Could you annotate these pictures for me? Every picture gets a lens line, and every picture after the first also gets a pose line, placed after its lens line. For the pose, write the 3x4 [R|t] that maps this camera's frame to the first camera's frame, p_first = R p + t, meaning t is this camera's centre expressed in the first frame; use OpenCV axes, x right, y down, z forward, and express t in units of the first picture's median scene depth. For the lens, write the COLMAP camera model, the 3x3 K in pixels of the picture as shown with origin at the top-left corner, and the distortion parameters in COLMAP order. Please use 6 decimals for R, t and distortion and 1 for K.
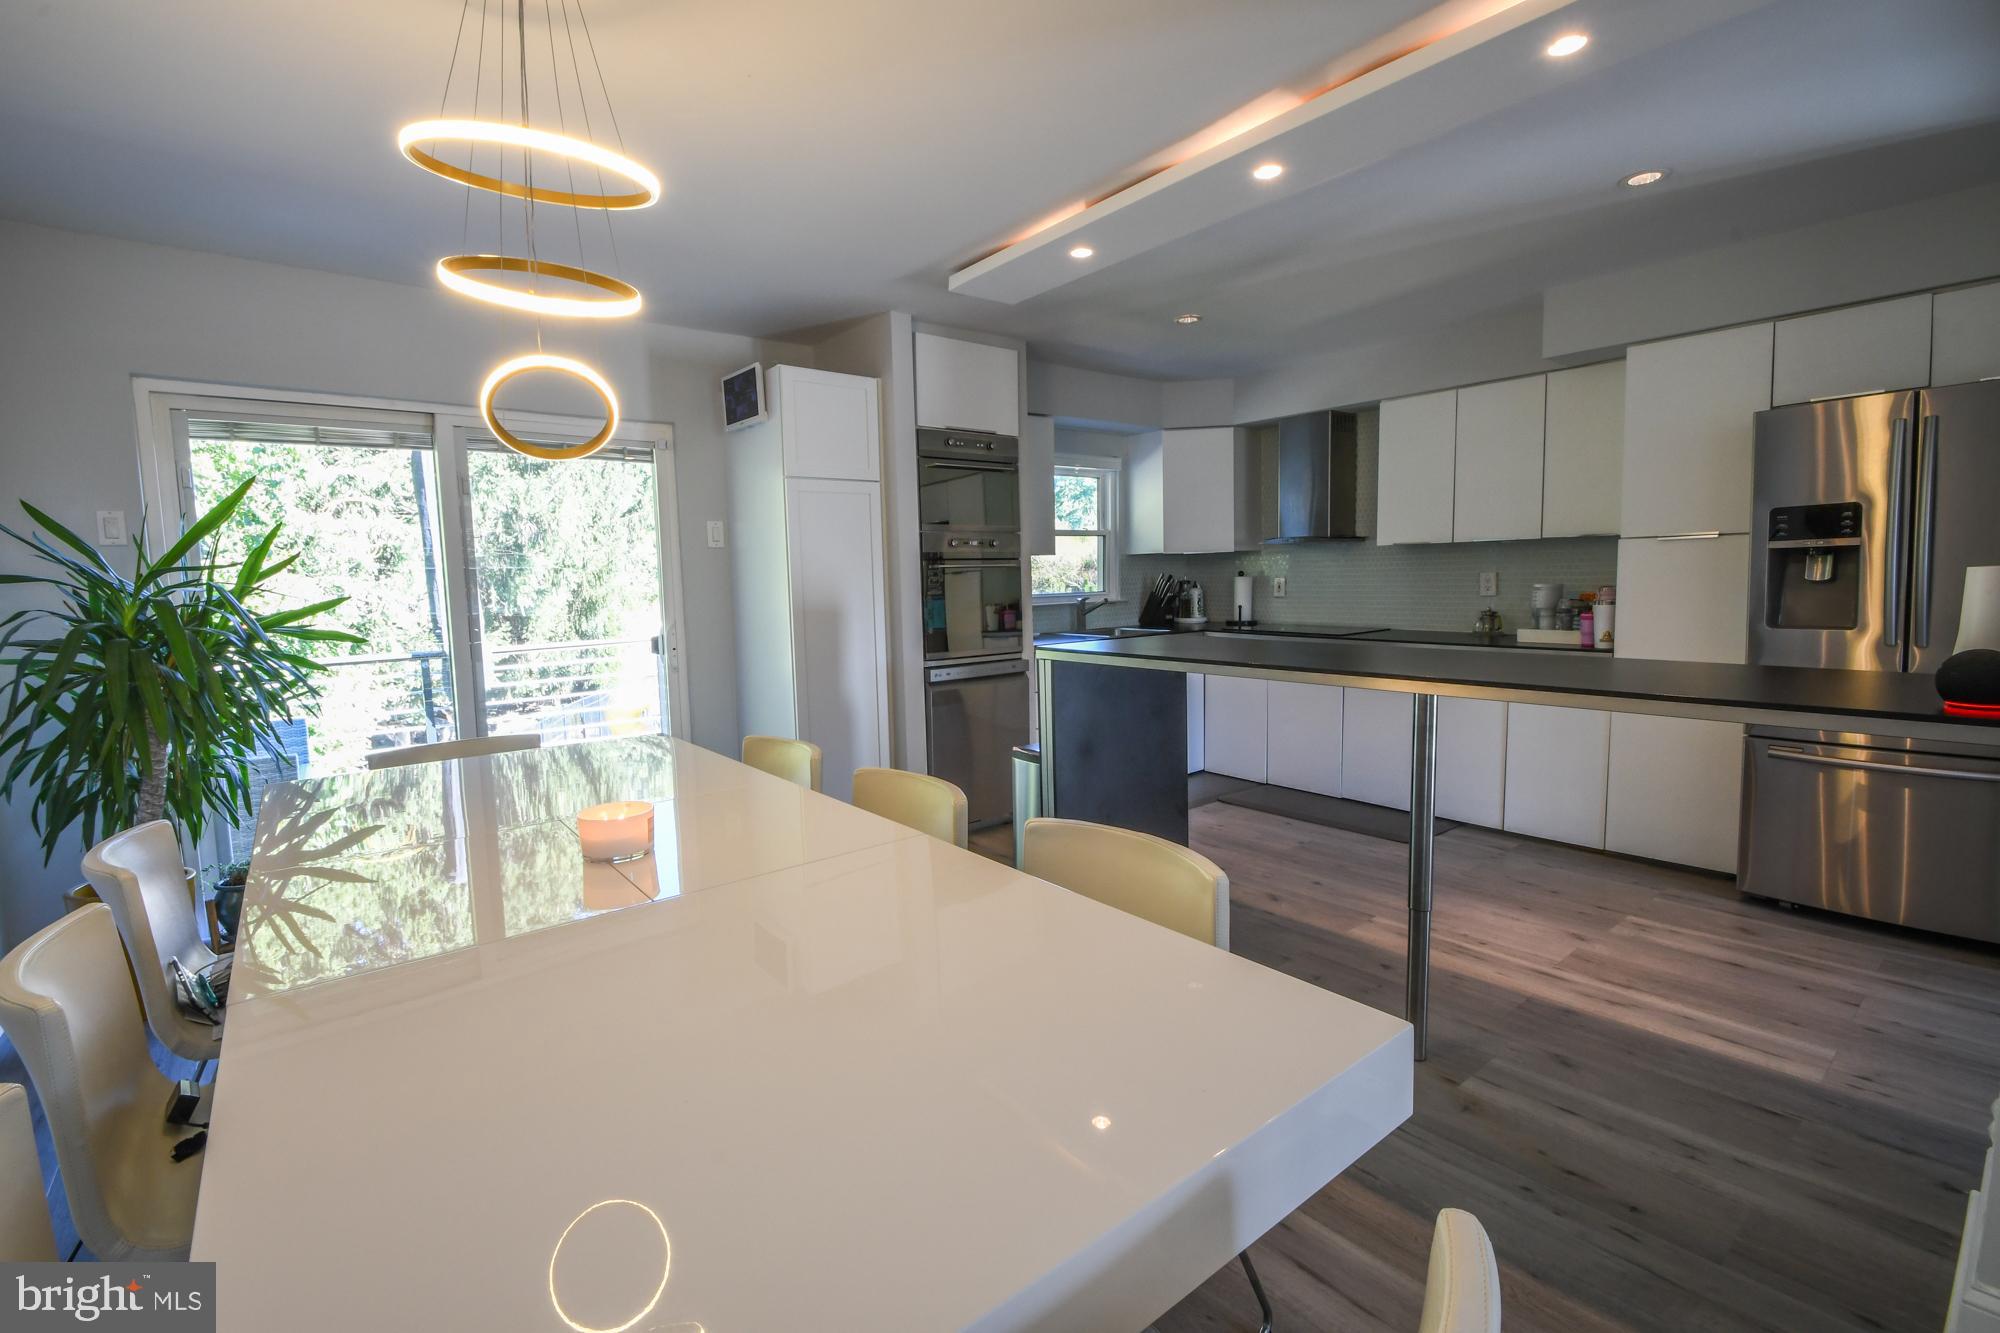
lens RADIAL K [[877.1, 0, 959.0], [0, 877.1, 653.4], [0, 0, 1]] dist [0.022575, -0.027284]
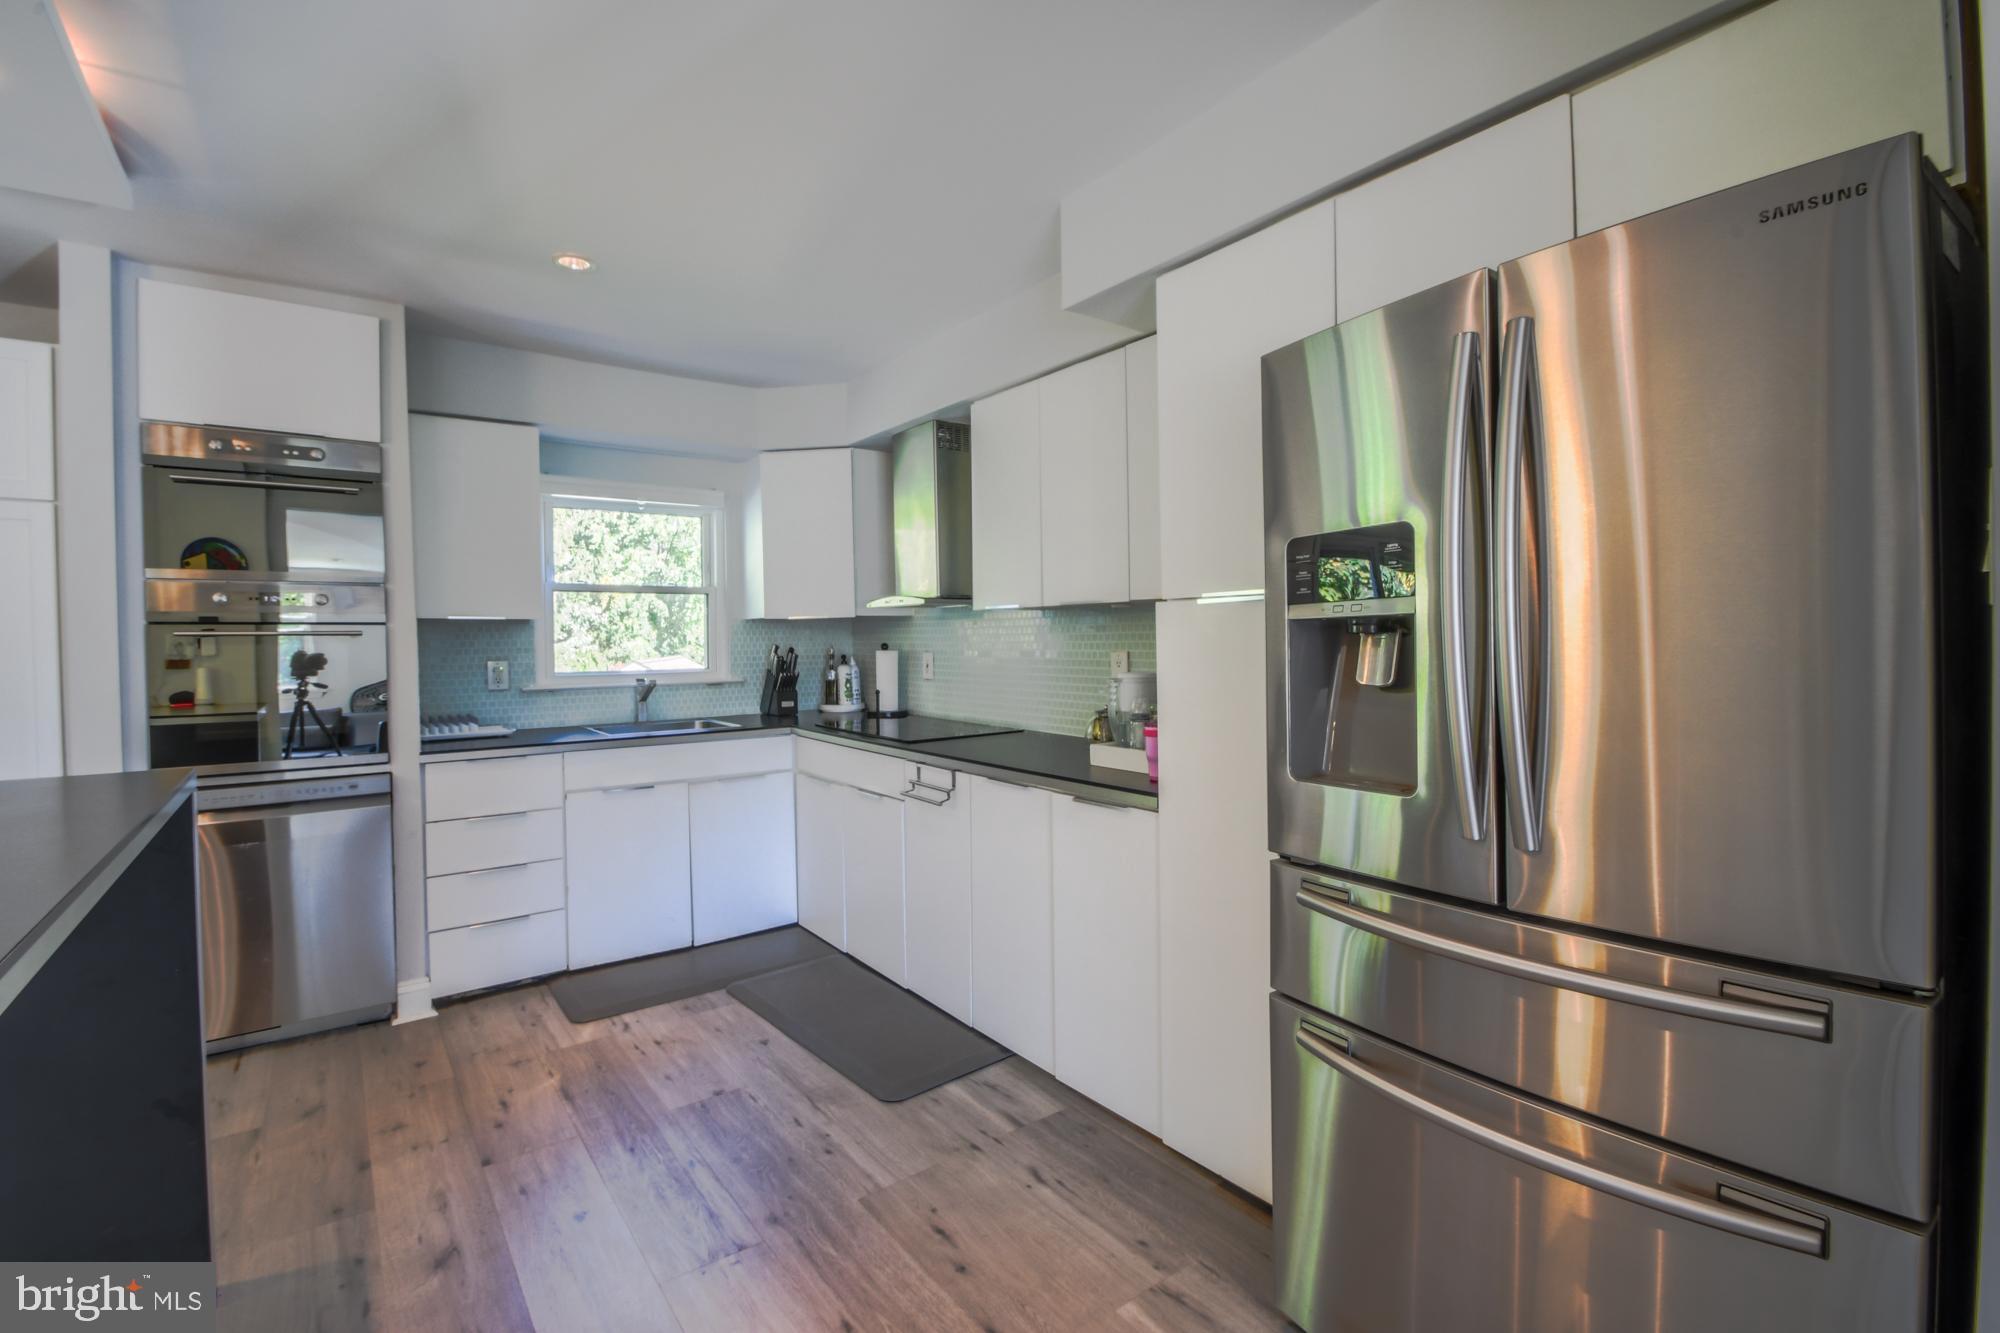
lens RADIAL K [[877.1, 0, 959.0], [0, 877.1, 653.4], [0, 0, 1]] dist [0.022575, -0.027284]
pose [[0.999526, 0.012867, -0.027981, 0.549778], [-0.014858, 0.997282, -0.072160, -0.044775], [0.026976, 0.072542, 0.997001, 0.363497]]
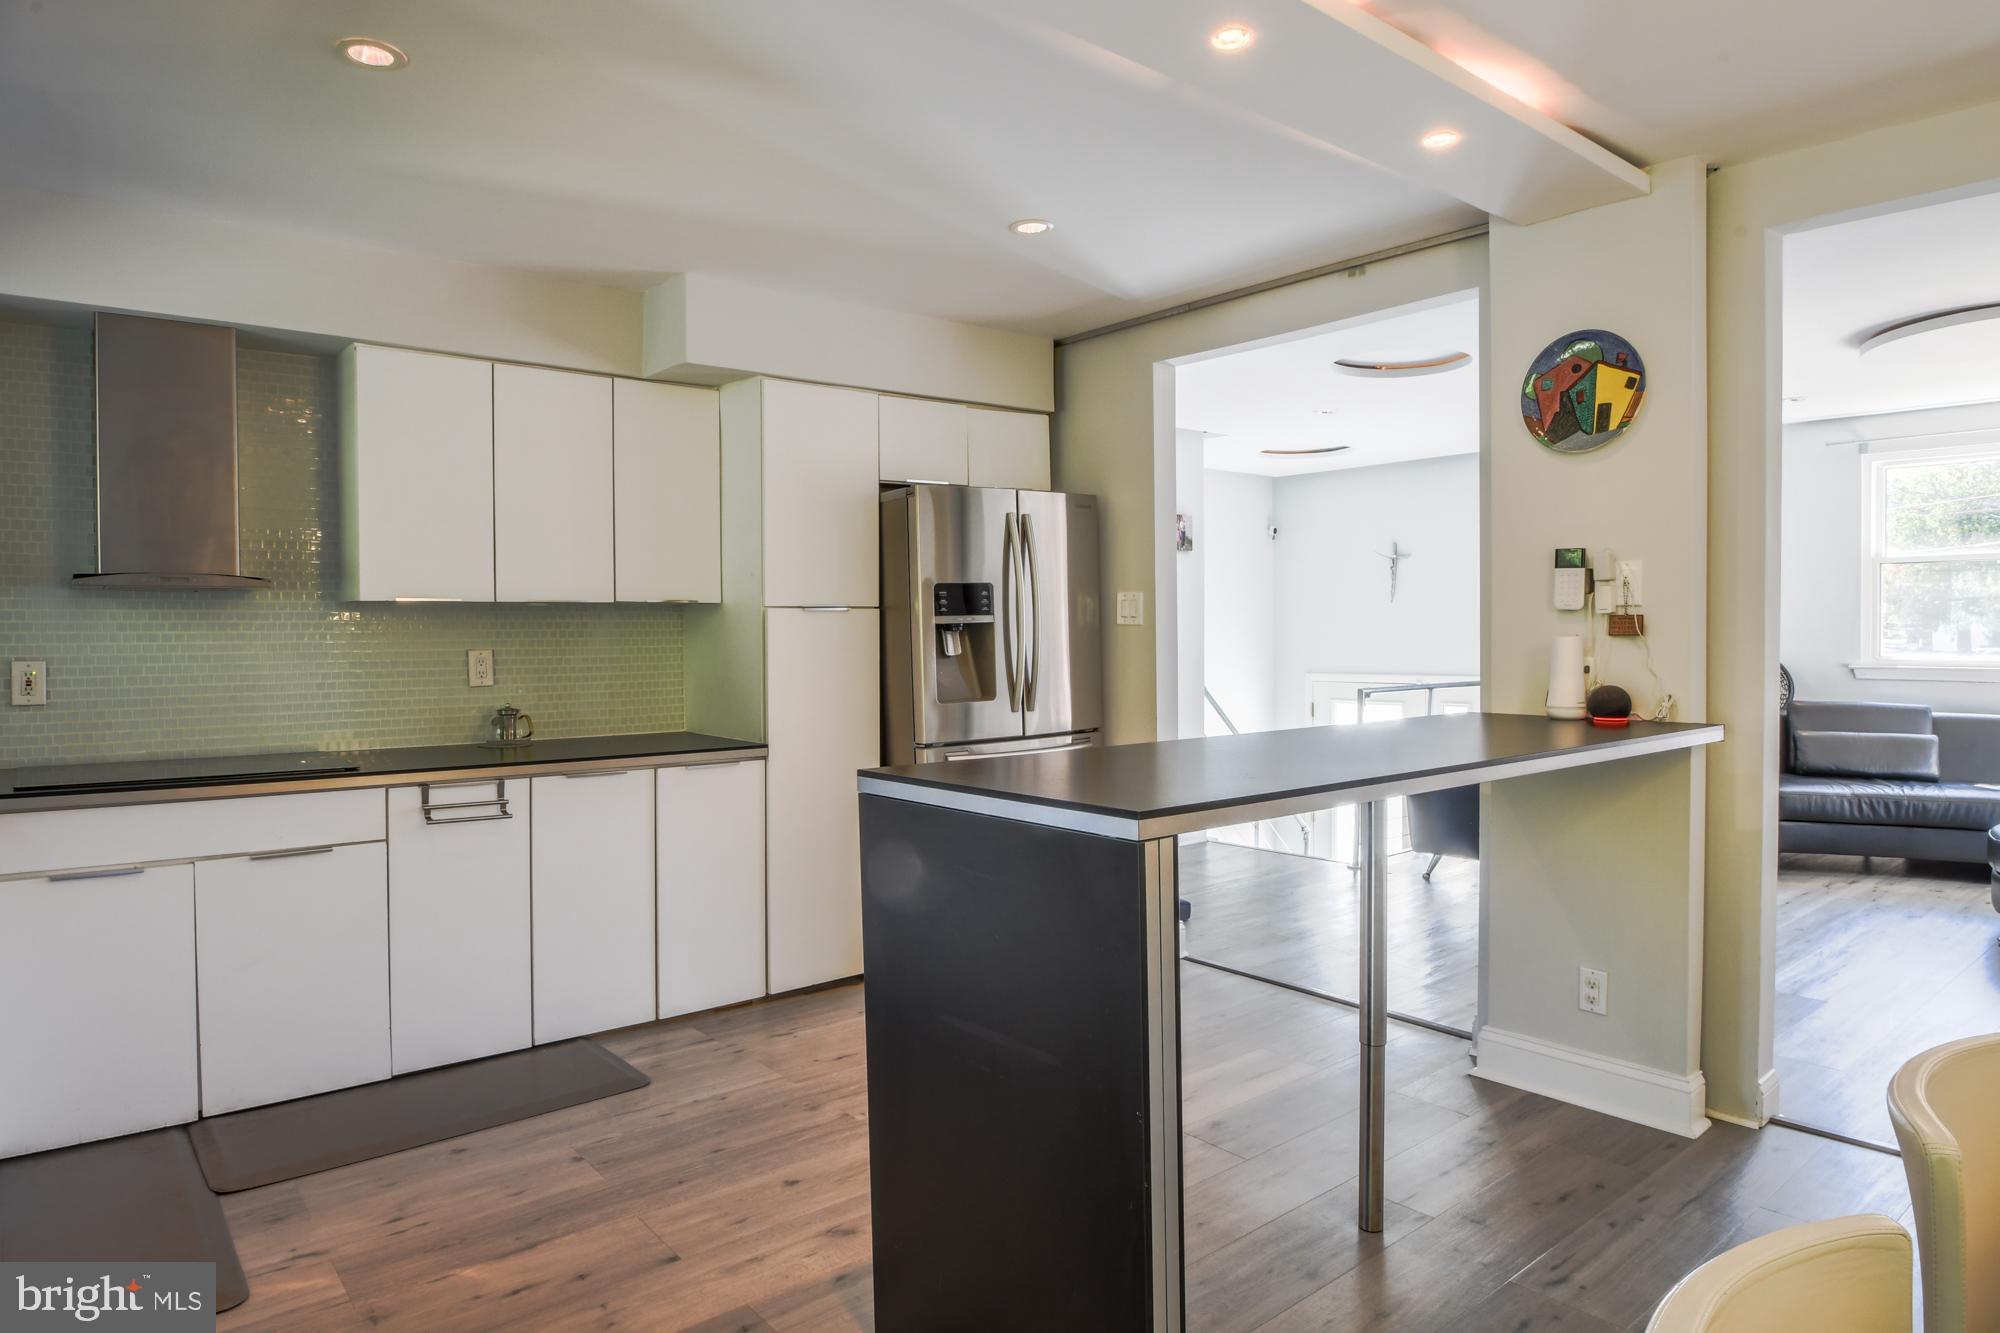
lens RADIAL K [[1186.2, 0, 988.7], [0, 1186.2, 640.9], [0, 0, 1]] dist [-0.028163, -0.000079]
pose [[-0.033891, 0.012360, 0.999349, -0.312238], [0.096502, 0.995292, -0.009037, -0.060326], [-0.994756, 0.096133, -0.034924, 0.726679]]
